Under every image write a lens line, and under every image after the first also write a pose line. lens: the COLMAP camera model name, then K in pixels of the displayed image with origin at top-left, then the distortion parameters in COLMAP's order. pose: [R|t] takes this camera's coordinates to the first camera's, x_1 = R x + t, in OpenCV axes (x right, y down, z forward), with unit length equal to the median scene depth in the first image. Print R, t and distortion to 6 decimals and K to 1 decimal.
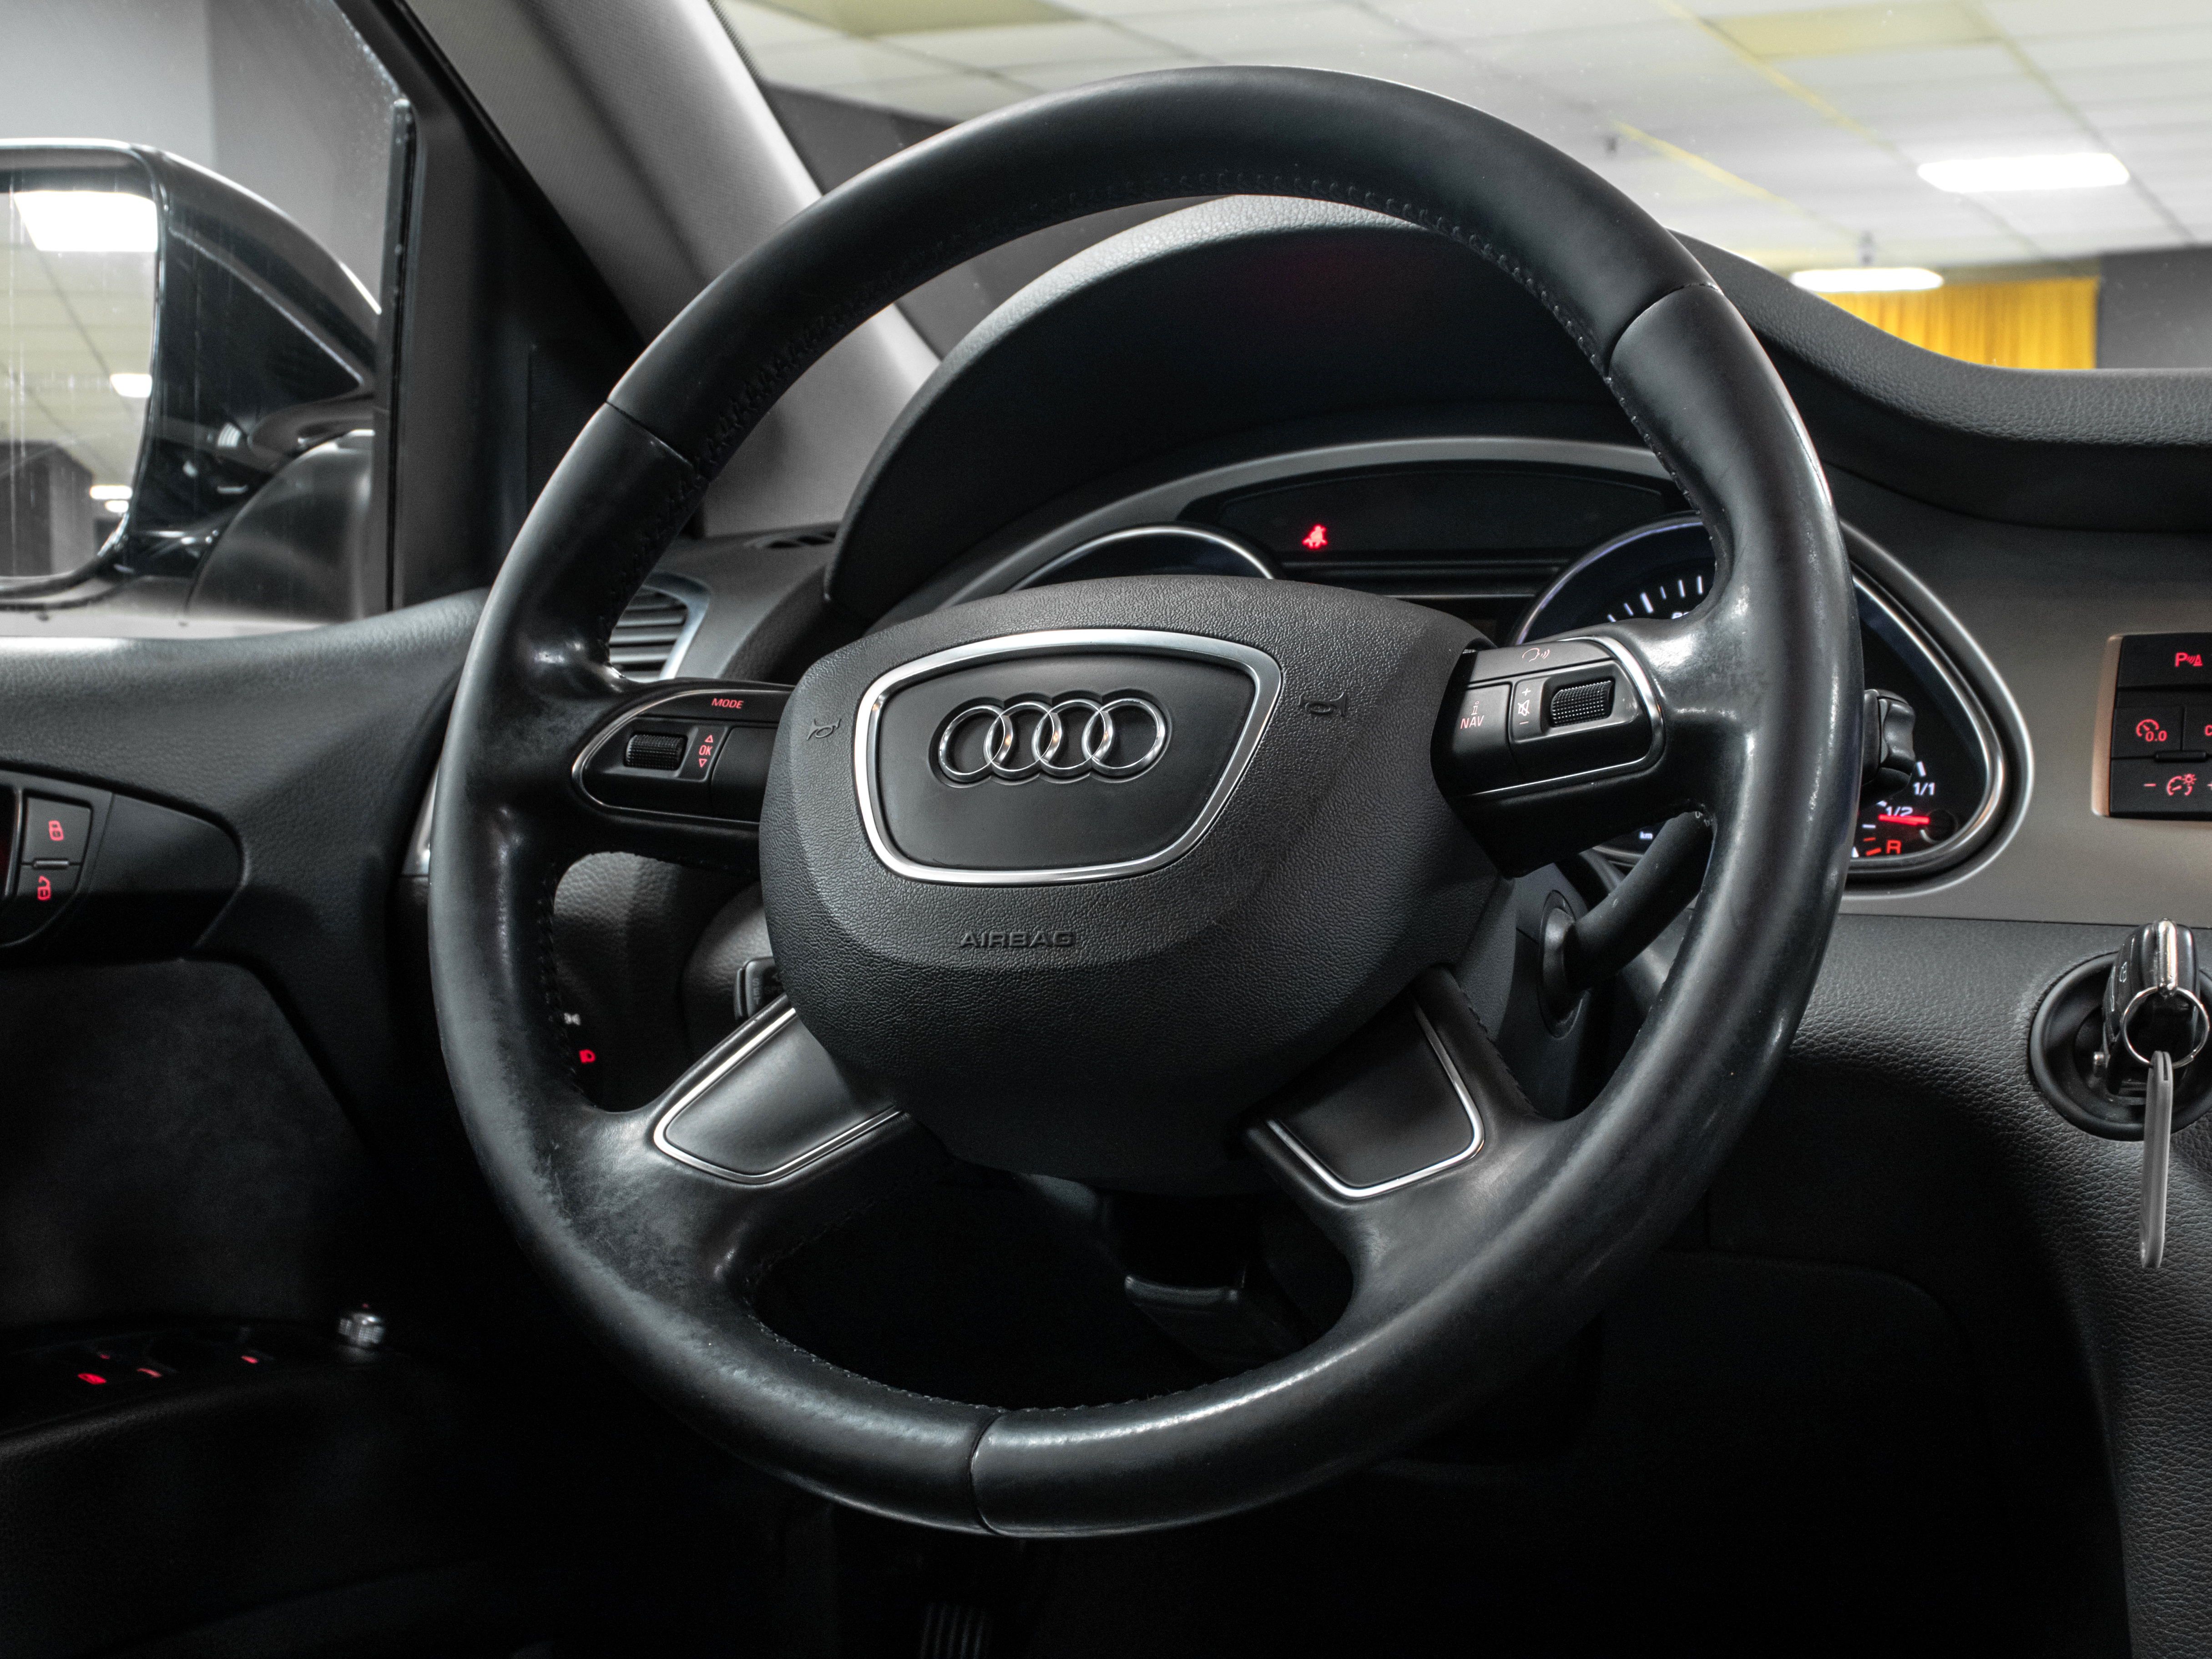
lens RADIAL K [[2963.4, 0, 1092.1], [0, 2963.4, 845.5], [0, 0, 1]] dist [-0.071474, 0.000000]
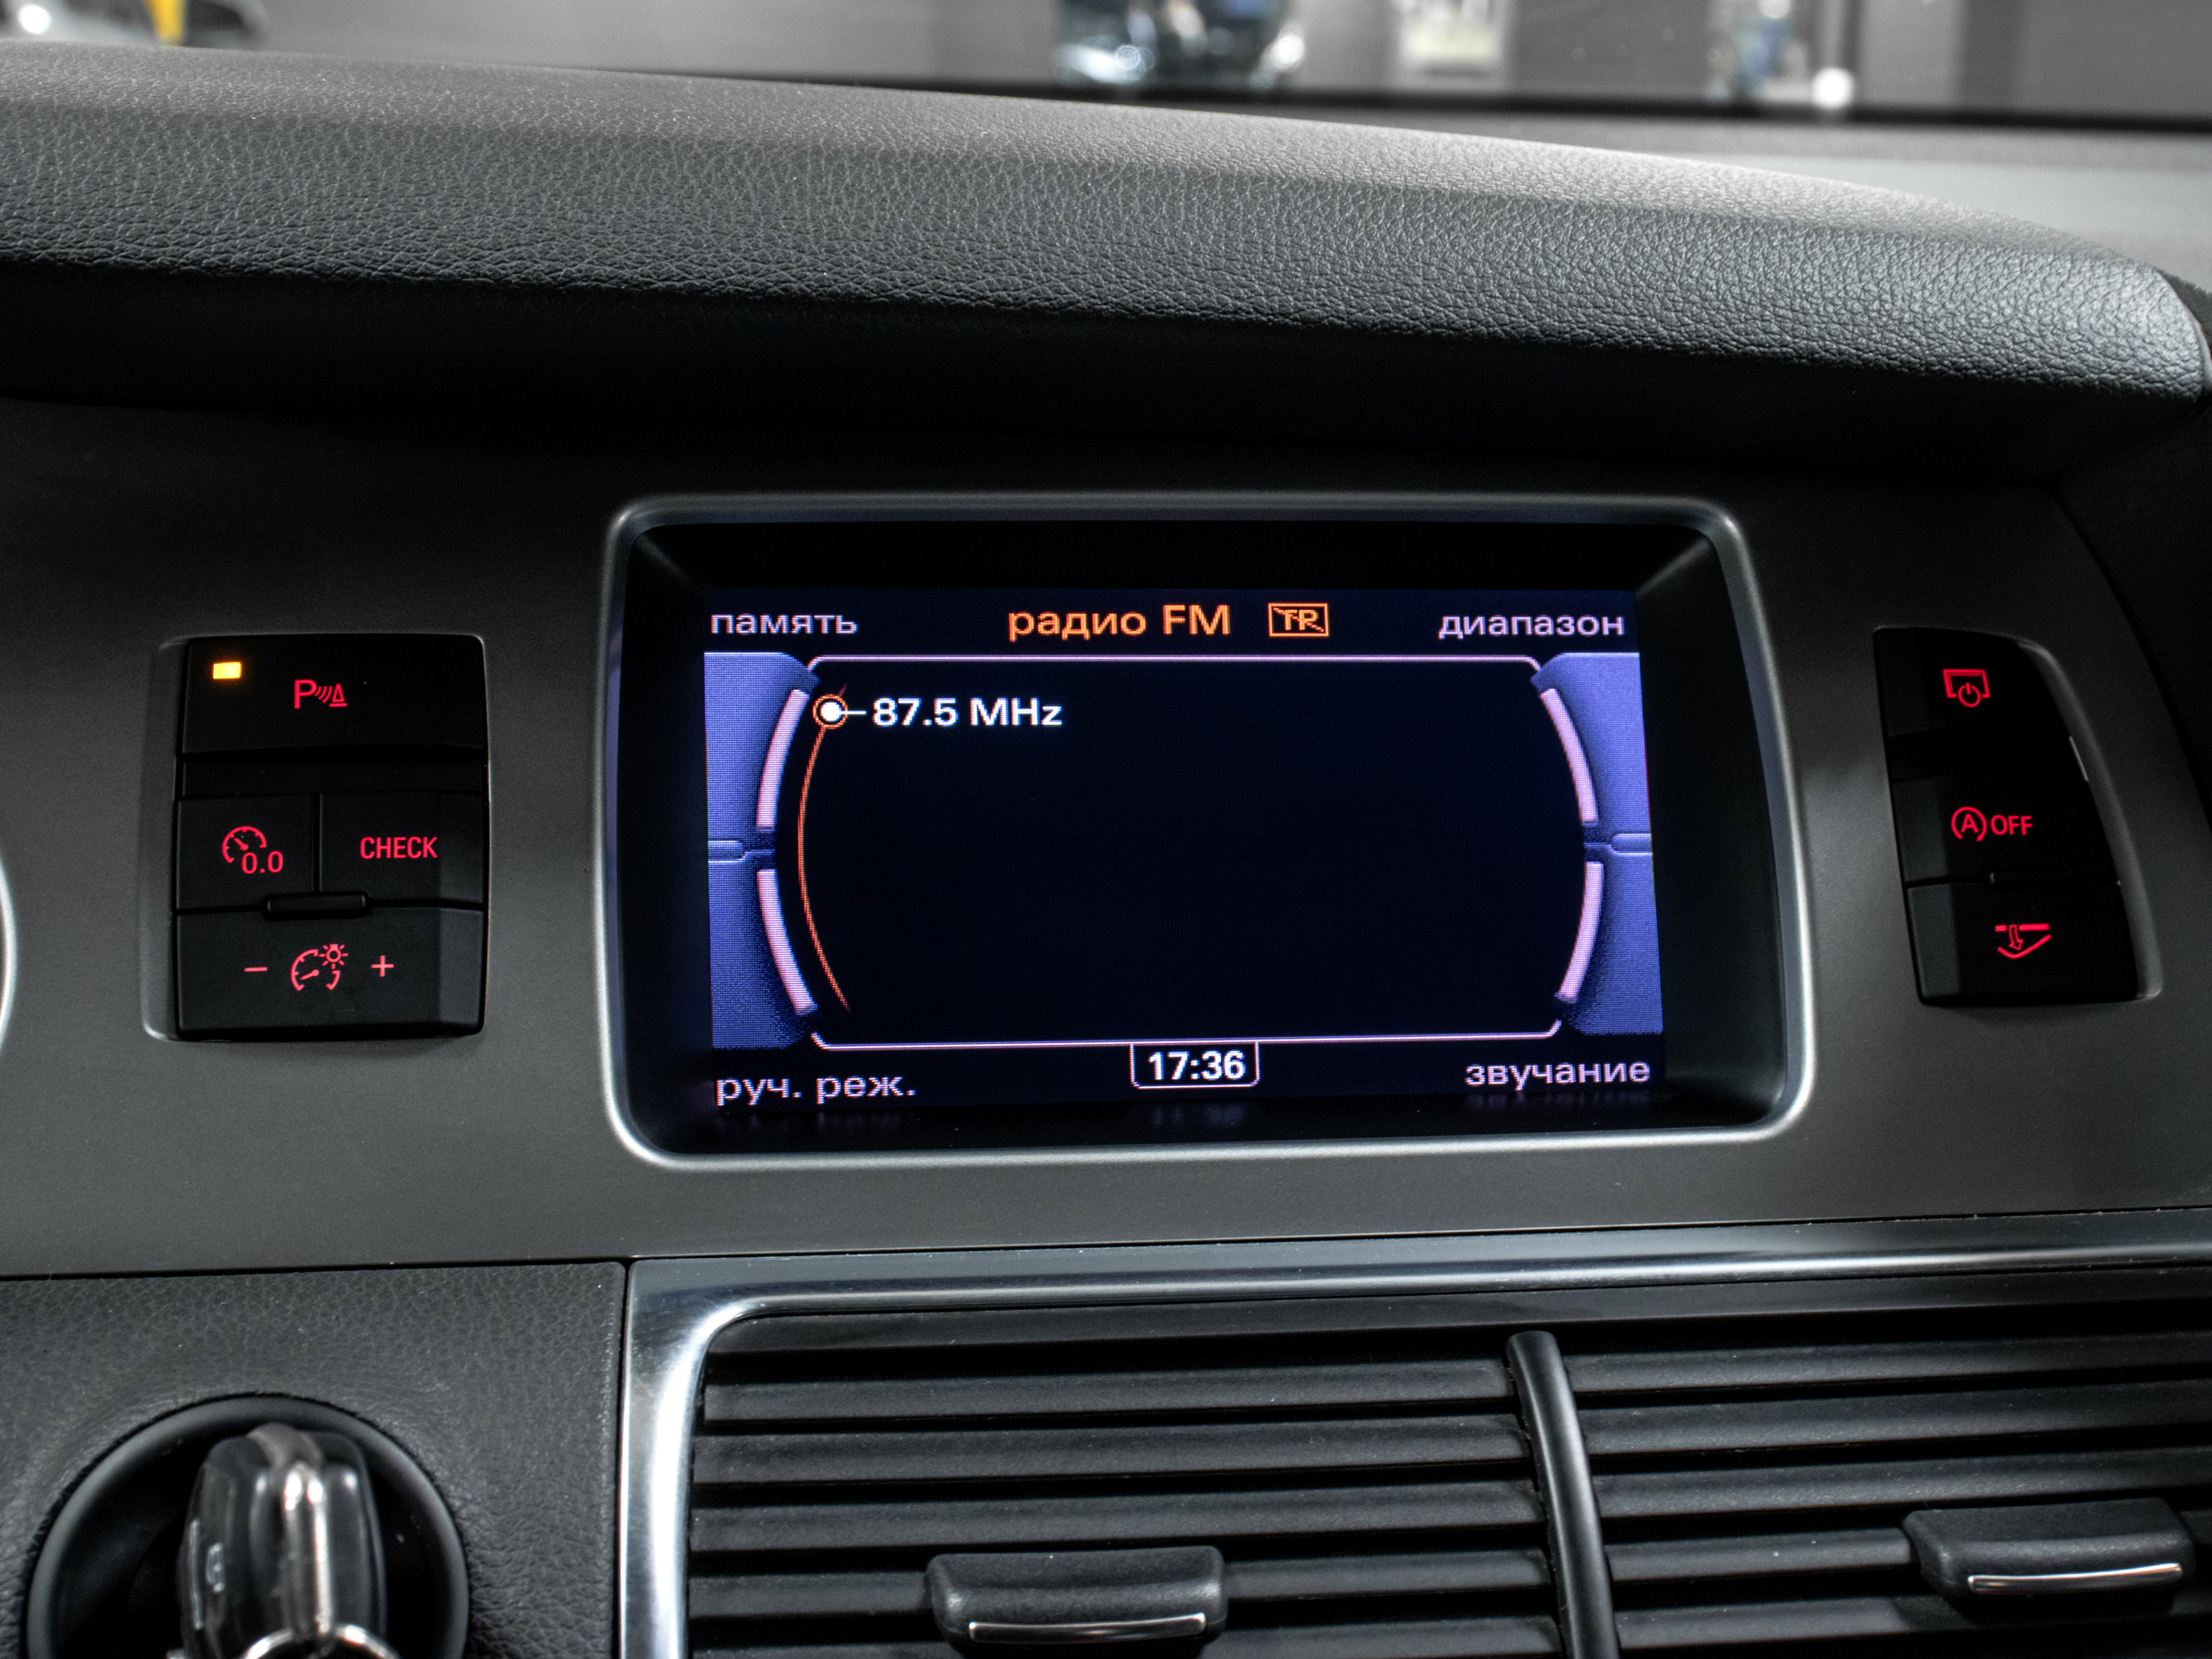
lens RADIAL K [[3394.0, 0, 1113.9], [0, 3394.0, 840.0], [0, 0, 1]] dist [-0.020946, 0.000000]
pose [[0.834155, -0.087862, 0.544487, 0.185058], [0.029895, 0.992981, 0.114435, -0.107457], [-0.550719, -0.079180, 0.830926, 0.483403]]
